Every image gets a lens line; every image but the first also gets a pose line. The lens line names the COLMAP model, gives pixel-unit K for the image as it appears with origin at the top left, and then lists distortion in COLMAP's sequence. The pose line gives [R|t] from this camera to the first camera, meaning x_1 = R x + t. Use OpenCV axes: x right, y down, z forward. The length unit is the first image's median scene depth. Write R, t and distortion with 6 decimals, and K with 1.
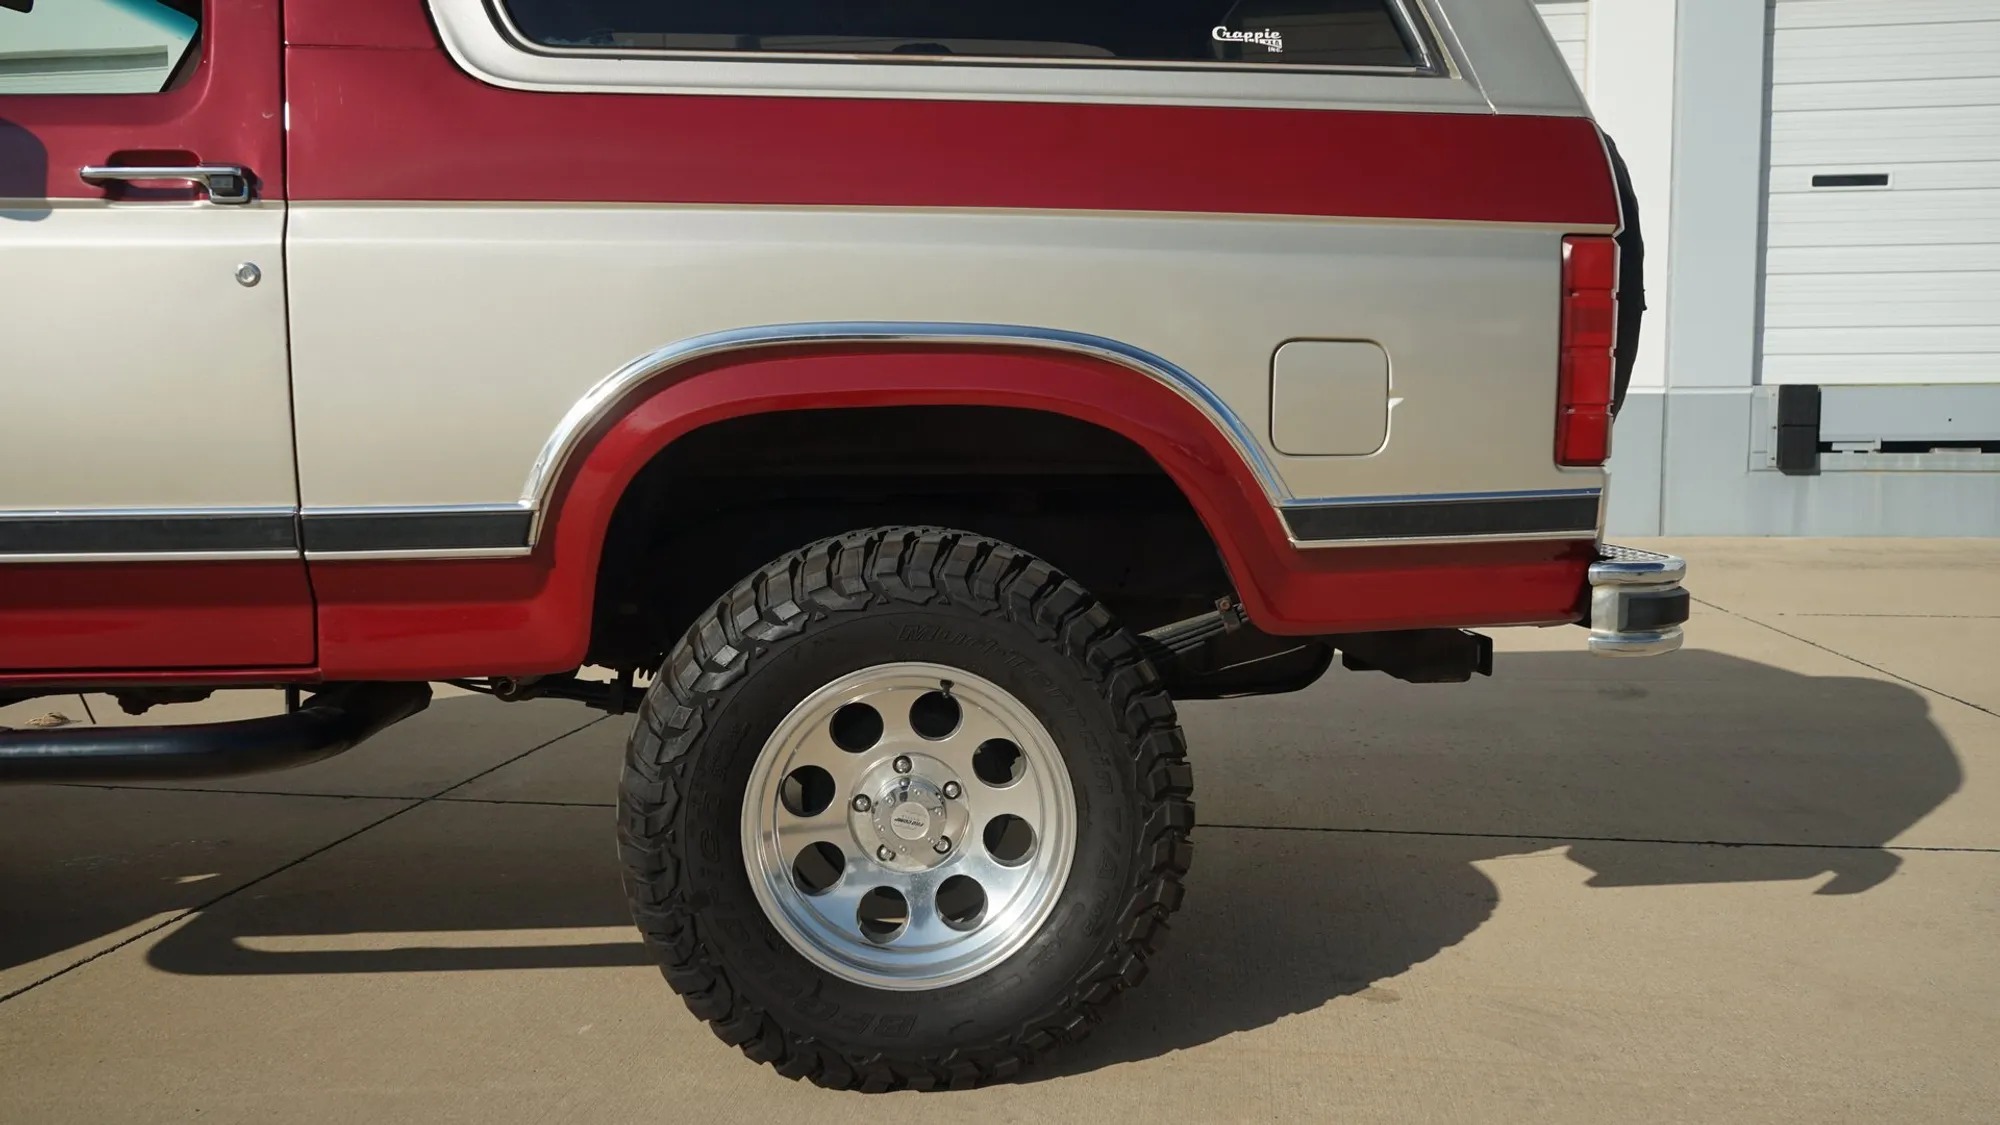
lens RADIAL K [[1612.0, 0, 1000.7], [0, 1612.0, 572.4], [0, 0, 1]] dist [-0.009853, 0.003544]
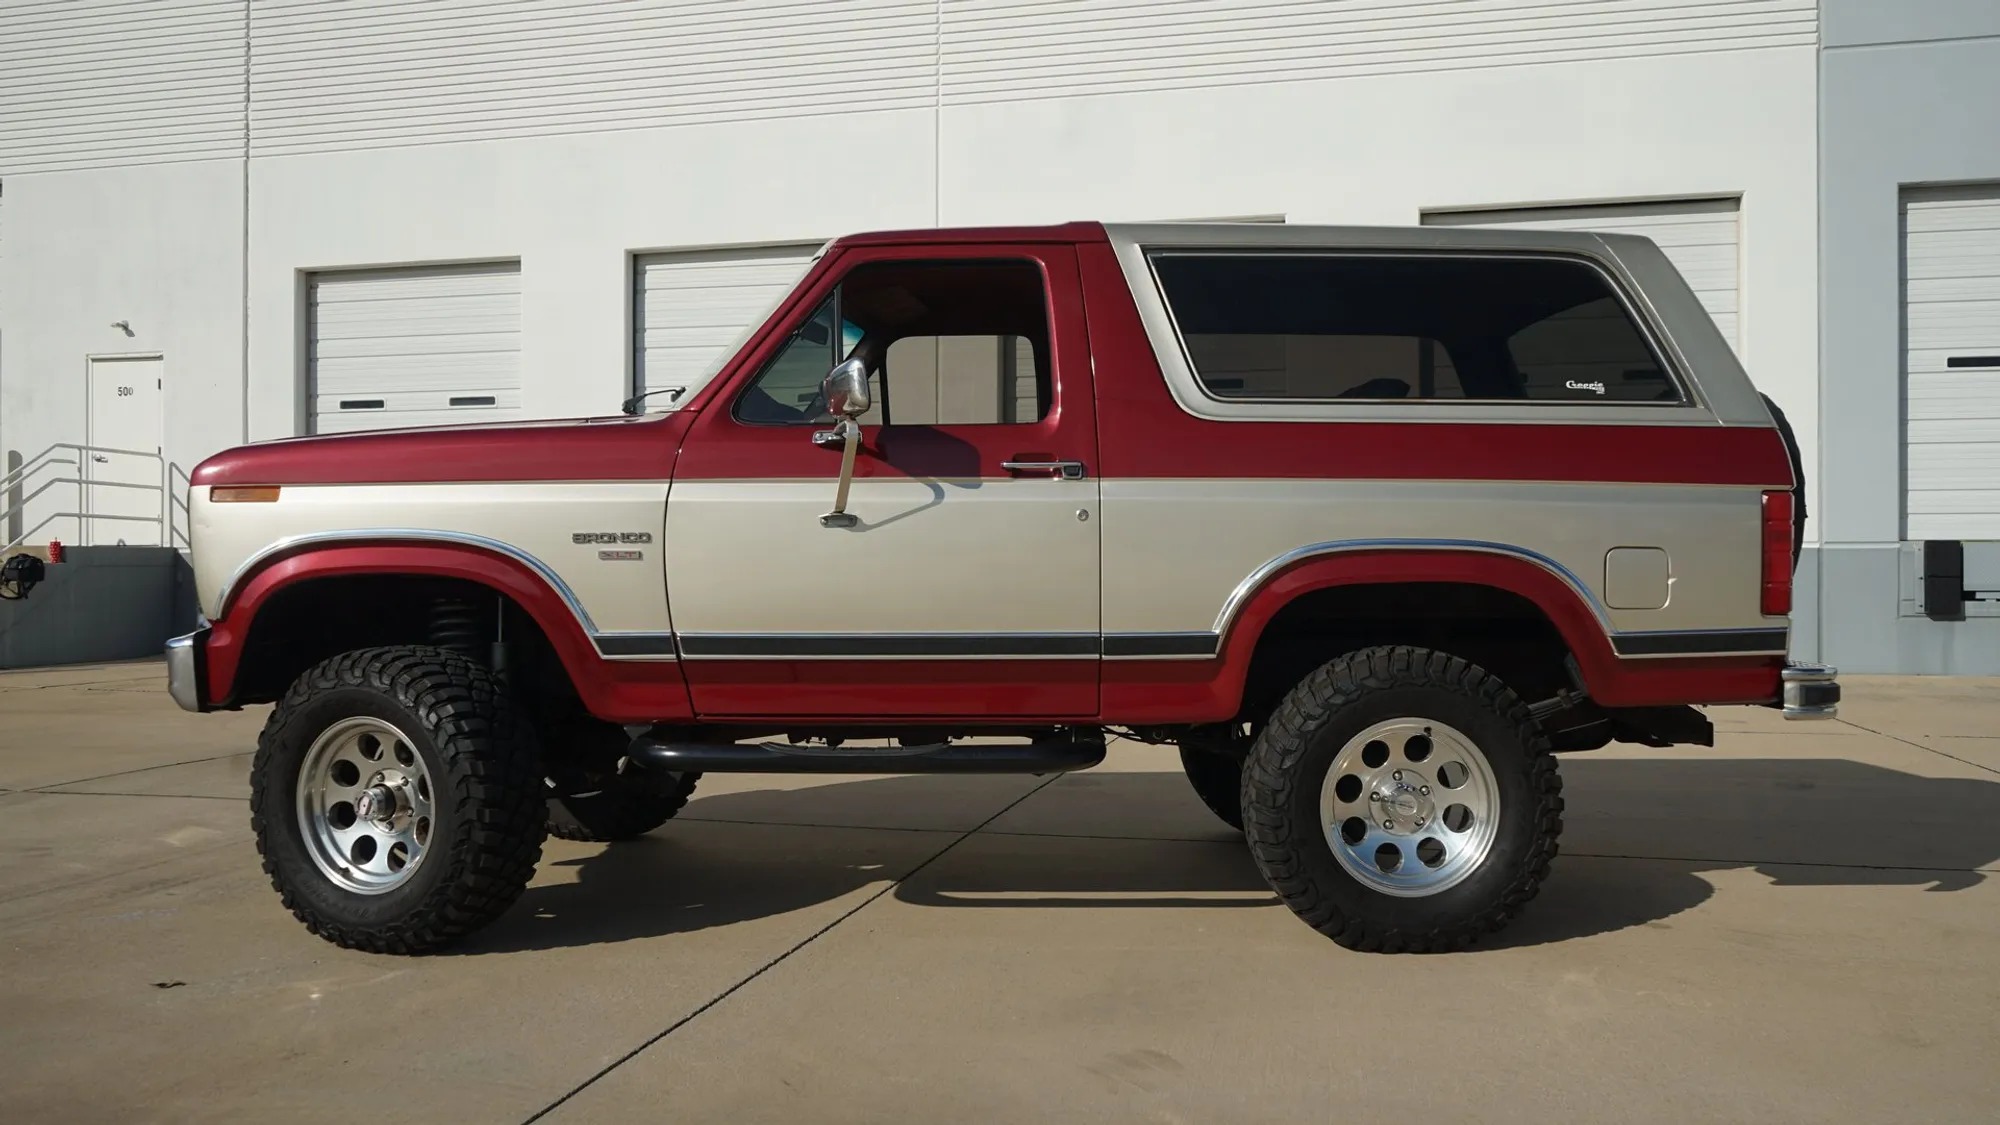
lens RADIAL K [[1635.7, 0, 992.8], [0, 1635.7, 566.0], [0, 0, 1]] dist [-0.007754, 0.004495]
pose [[0.996922, 0.003539, -0.078325, -0.383185], [-0.010615, 0.995876, -0.090105, 0.055453], [0.077683, 0.090659, 0.992848, -0.921387]]
